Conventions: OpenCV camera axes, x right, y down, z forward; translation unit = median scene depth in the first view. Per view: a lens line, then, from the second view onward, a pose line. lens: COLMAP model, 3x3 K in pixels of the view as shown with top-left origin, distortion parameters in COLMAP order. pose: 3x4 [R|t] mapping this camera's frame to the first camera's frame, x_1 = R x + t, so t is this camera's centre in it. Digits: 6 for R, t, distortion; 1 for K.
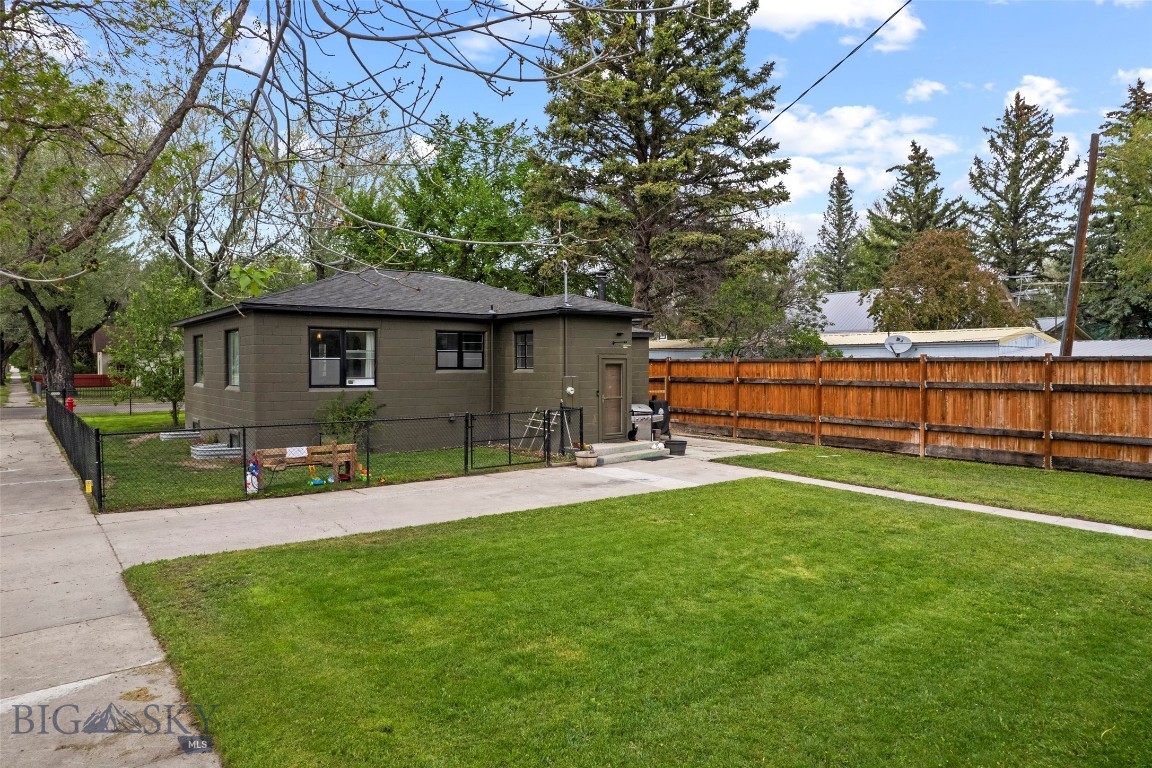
lens RADIAL K [[737.6, 0, 578.9], [0, 737.6, 386.0], [0, 0, 1]] dist [-0.072005, 0.062470]
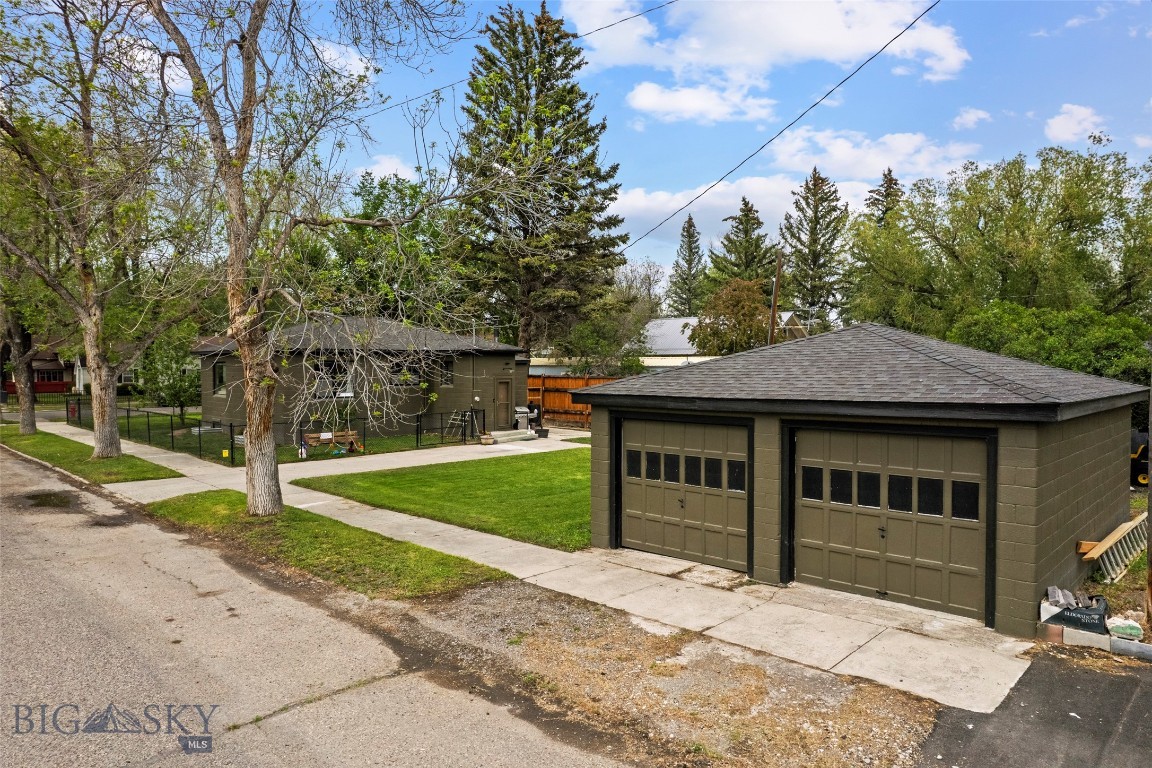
lens RADIAL K [[737.6, 0, 578.9], [0, 737.6, 386.0], [0, 0, 1]] dist [-0.072005, 0.062470]
pose [[0.990245, -0.004747, 0.139254, -0.011473], [0.004774, 0.999989, 0.000140, -0.016426], [-0.139253, 0.000526, 0.990257, -0.489101]]
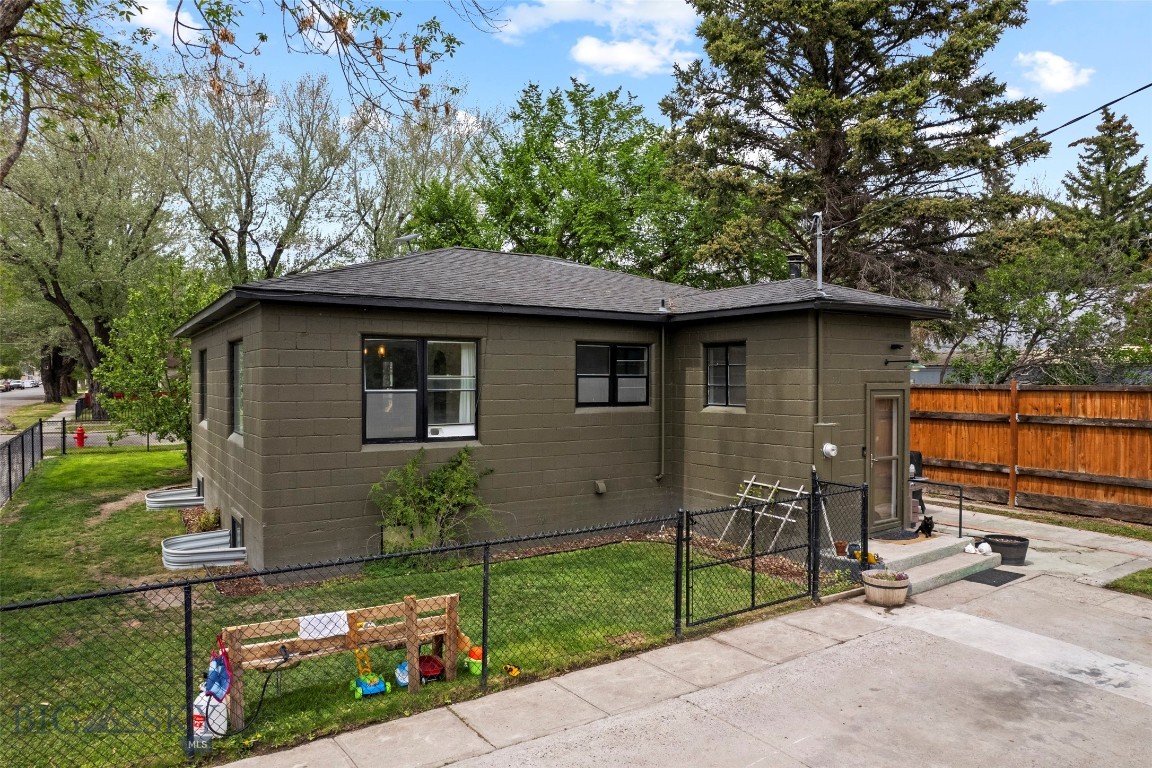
lens RADIAL K [[737.6, 0, 578.9], [0, 737.6, 386.0], [0, 0, 1]] dist [-0.072005, 0.062470]
pose [[0.996509, 0.002243, -0.083453, -0.113466], [-0.003803, 0.999821, -0.018542, -0.022765], [0.083396, 0.018795, 0.996339, 0.327910]]
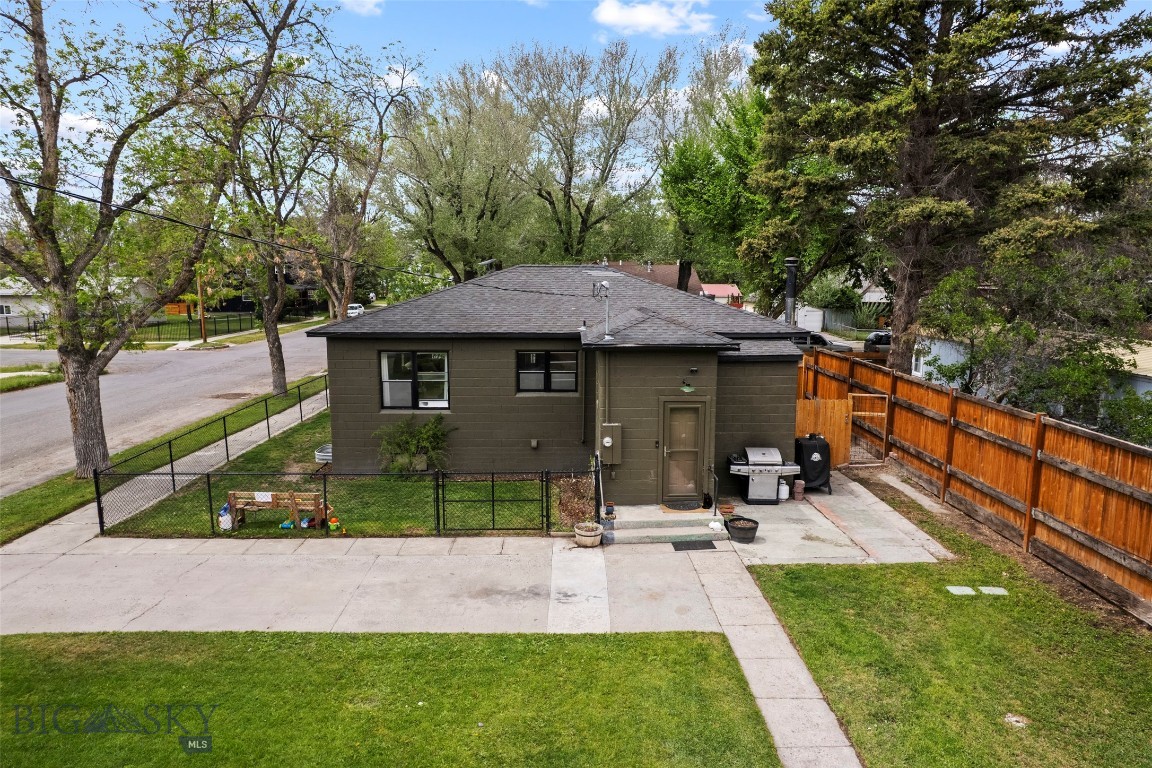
lens RADIAL K [[737.6, 0, 578.9], [0, 737.6, 386.0], [0, 0, 1]] dist [-0.072005, 0.062470]
pose [[0.799725, 0.091723, -0.593319, 0.332564], [-0.019912, 0.991769, 0.126481, -0.118847], [0.600037, -0.089336, 0.794969, 0.247829]]
